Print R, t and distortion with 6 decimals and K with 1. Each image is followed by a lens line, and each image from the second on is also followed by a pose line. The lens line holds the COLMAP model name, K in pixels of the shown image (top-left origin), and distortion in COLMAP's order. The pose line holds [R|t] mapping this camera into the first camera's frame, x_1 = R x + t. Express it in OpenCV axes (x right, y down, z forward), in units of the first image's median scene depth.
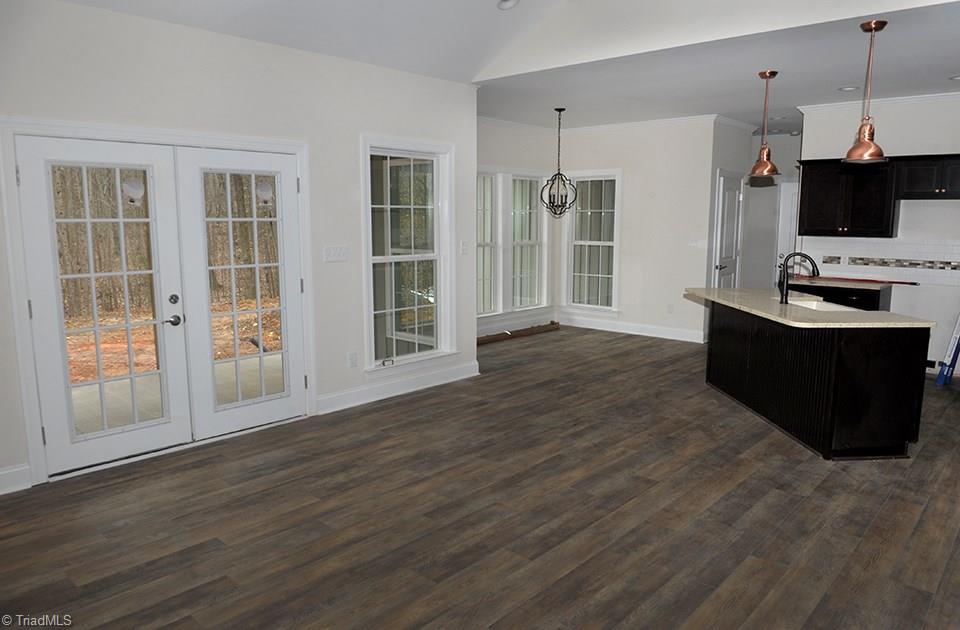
lens RADIAL K [[658.5, 0, 490.5], [0, 658.5, 316.5], [0, 0, 1]] dist [-0.037765, -0.009904]
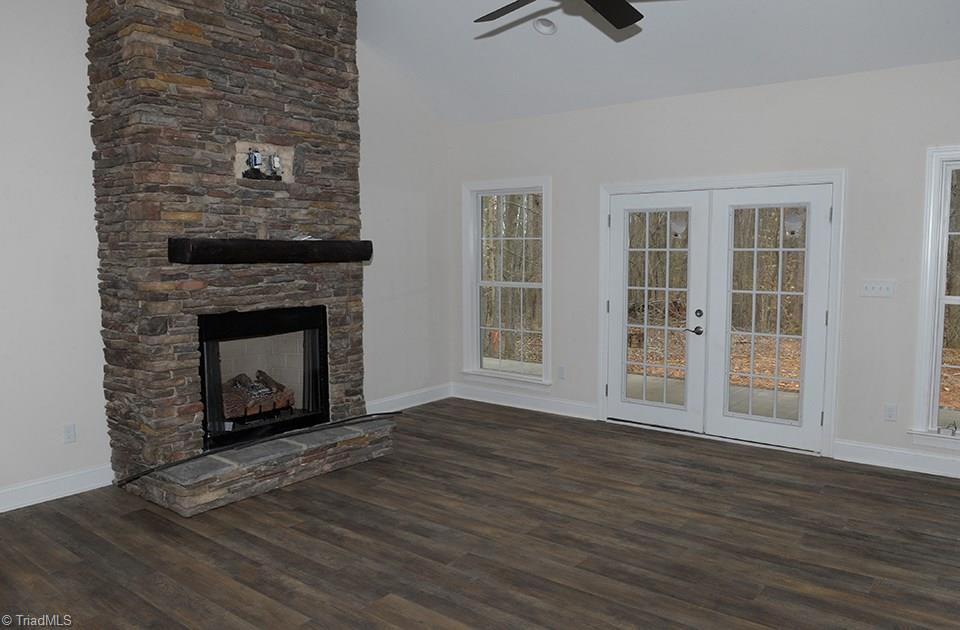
lens RADIAL K [[691.7, 0, 484.3], [0, 691.7, 311.8], [0, 0, 1]] dist [-0.036141, -0.006787]
pose [[0.071857, 0.086646, -0.993644, 0.823425], [-0.142007, 0.986960, 0.075793, -0.074100], [0.987254, 0.135658, 0.083224, 0.513609]]
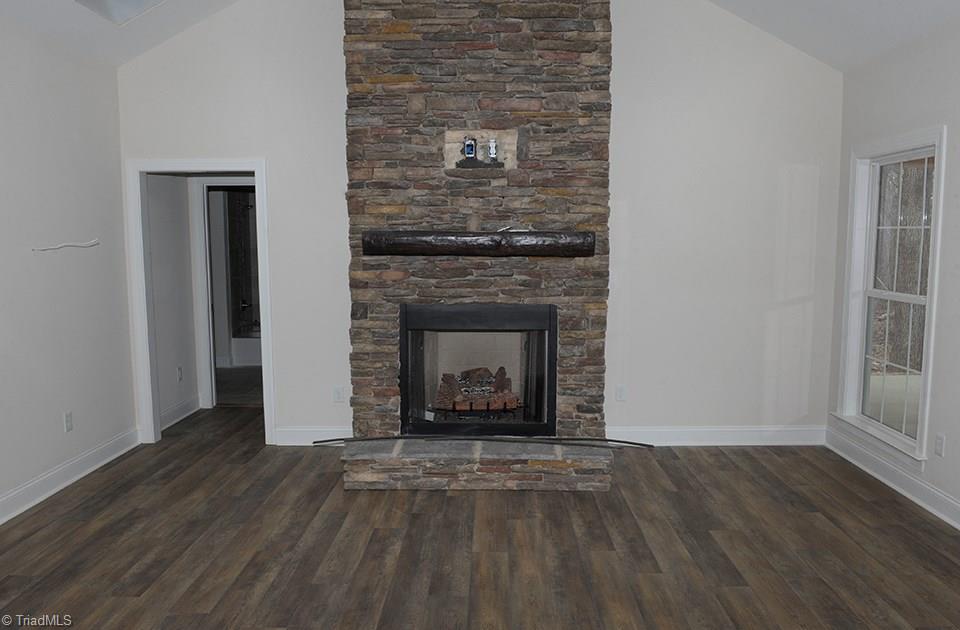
lens RADIAL K [[691.7, 0, 482.6], [0, 691.7, 313.5], [0, 0, 1]] dist [-0.036141, -0.006787]
pose [[-0.745274, 0.068866, -0.663192, 0.376669], [-0.099885, 0.971896, 0.213170, -0.162207], [0.659234, 0.225113, -0.717450, 1.057754]]
